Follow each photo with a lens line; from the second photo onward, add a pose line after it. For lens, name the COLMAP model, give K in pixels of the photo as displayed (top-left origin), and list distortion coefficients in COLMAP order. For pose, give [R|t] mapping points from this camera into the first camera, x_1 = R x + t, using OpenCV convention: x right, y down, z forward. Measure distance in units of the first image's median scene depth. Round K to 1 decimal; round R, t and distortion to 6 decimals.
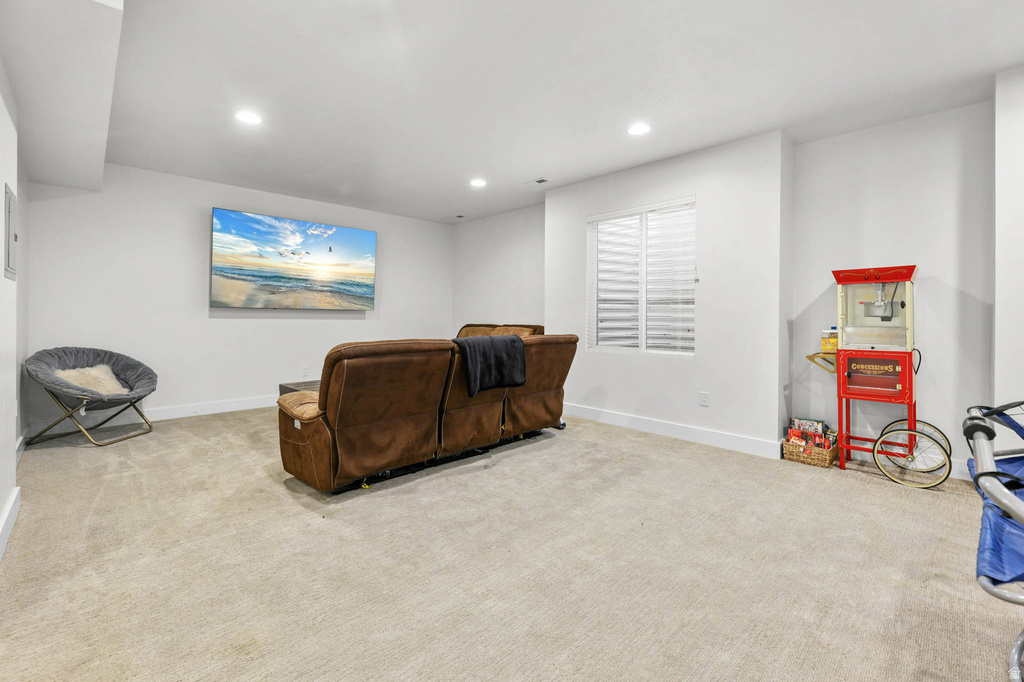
lens RADIAL K [[432.6, 0, 505.3], [0, 432.6, 317.0], [0, 0, 1]] dist [-0.000319, -0.000125]
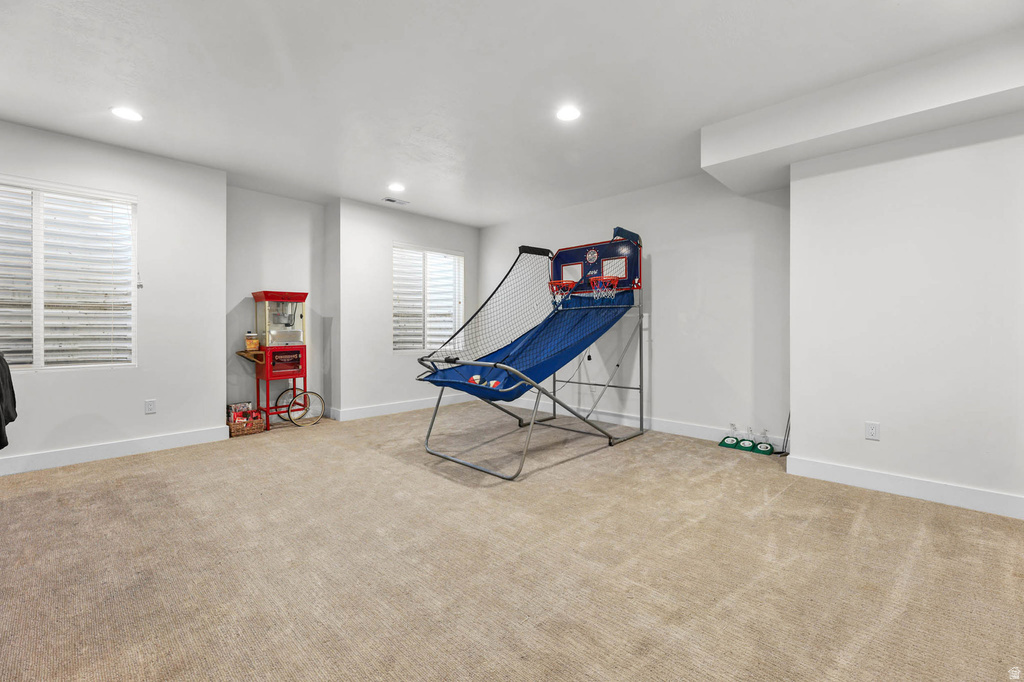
lens RADIAL K [[432.6, 0, 505.3], [0, 432.6, 317.0], [0, 0, 1]] dist [-0.000319, -0.000125]
pose [[-0.015183, 0.012413, 0.999808, -0.685383], [0.002256, 0.999921, -0.012380, -0.004038], [-0.999882, 0.002068, -0.015210, 0.242623]]
